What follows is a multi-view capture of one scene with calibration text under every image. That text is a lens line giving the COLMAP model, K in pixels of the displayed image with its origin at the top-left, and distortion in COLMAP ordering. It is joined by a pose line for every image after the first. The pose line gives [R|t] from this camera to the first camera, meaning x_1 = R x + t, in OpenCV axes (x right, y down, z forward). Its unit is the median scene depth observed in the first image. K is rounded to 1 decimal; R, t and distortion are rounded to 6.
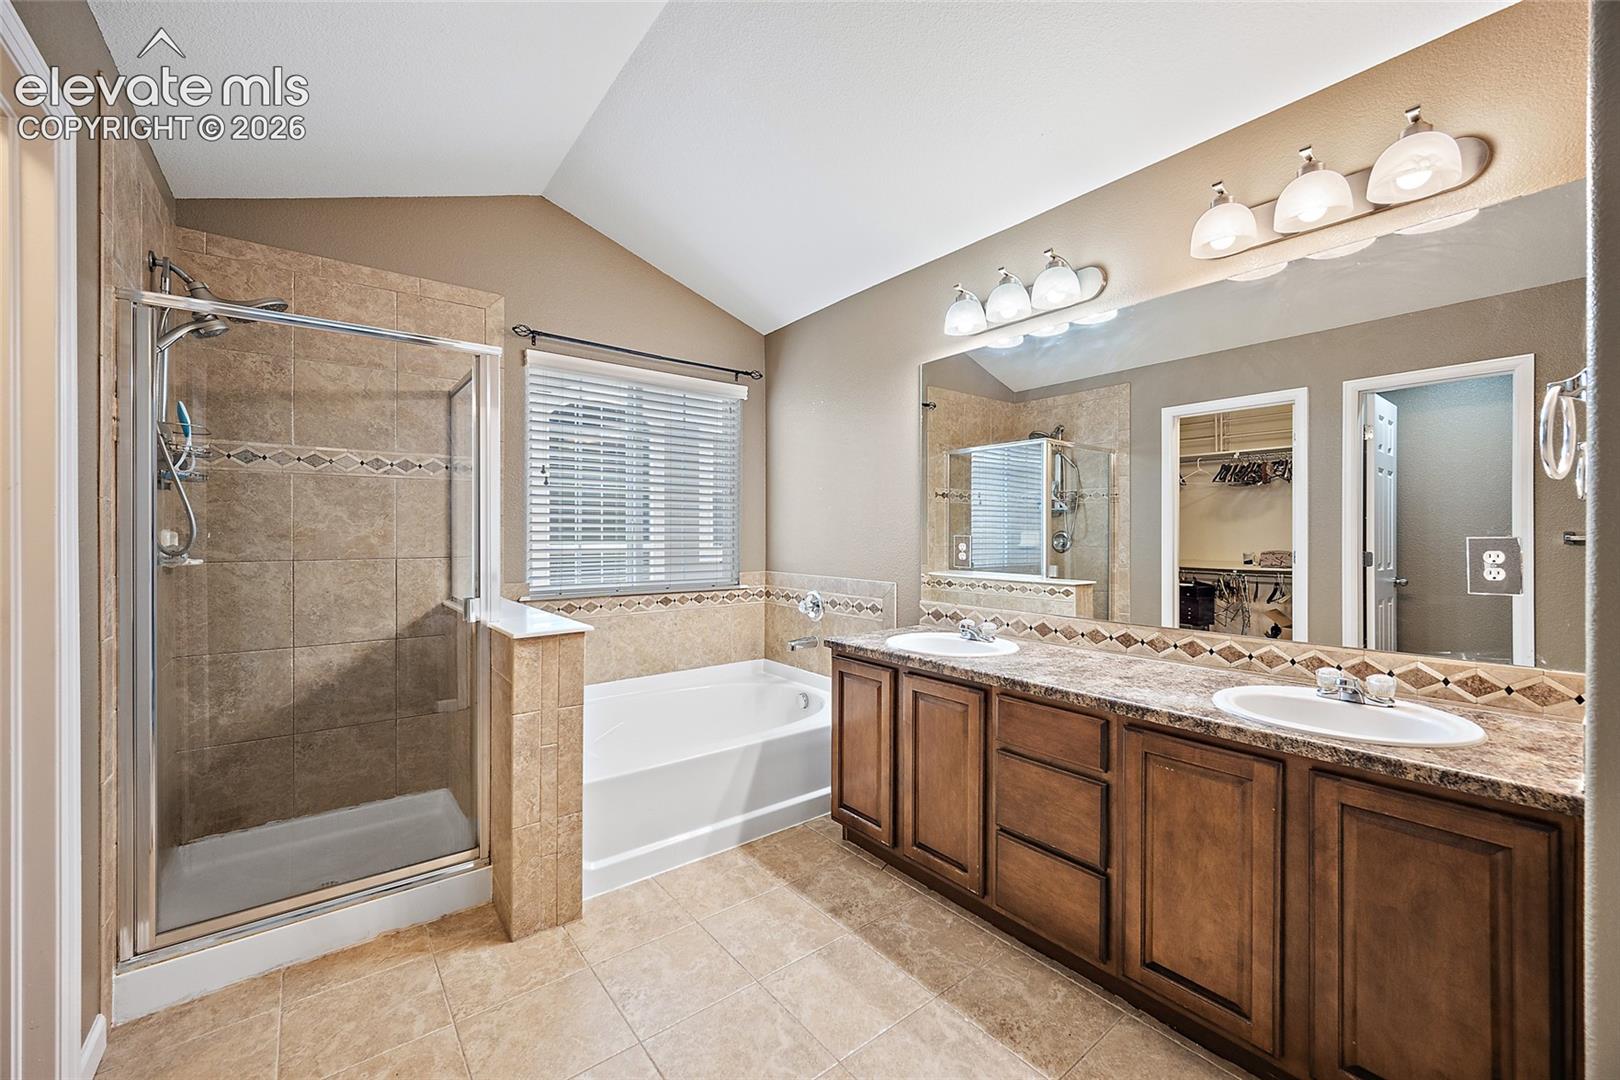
lens RADIAL K [[638.9, 0, 811.4], [0, 638.9, 531.0], [0, 0, 1]] dist [-0.002712, -0.000261]
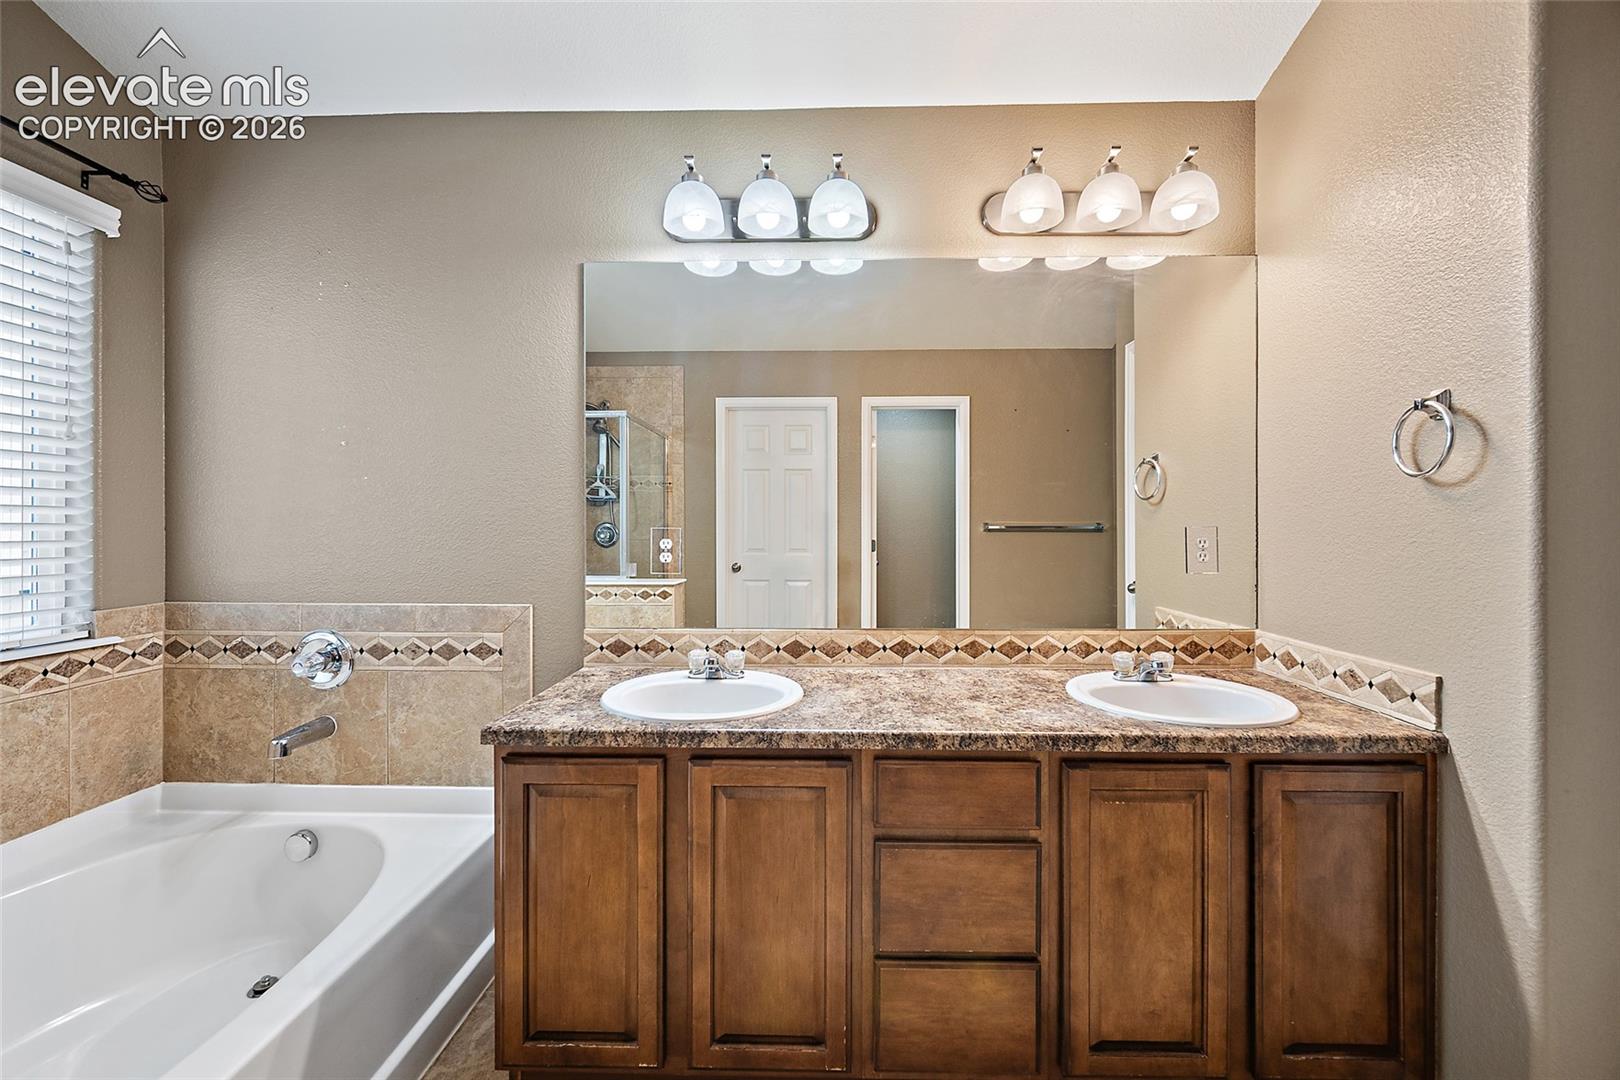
lens RADIAL K [[646.3, 0, 814.3], [0, 646.3, 521.2], [0, 0, 1]] dist [-0.002161, 0.000069]
pose [[0.632731, 0.003007, 0.774365, -0.271880], [-0.001039, 0.999995, -0.003034, 0.003136], [-0.774371, 0.001115, 0.632731, 0.589469]]
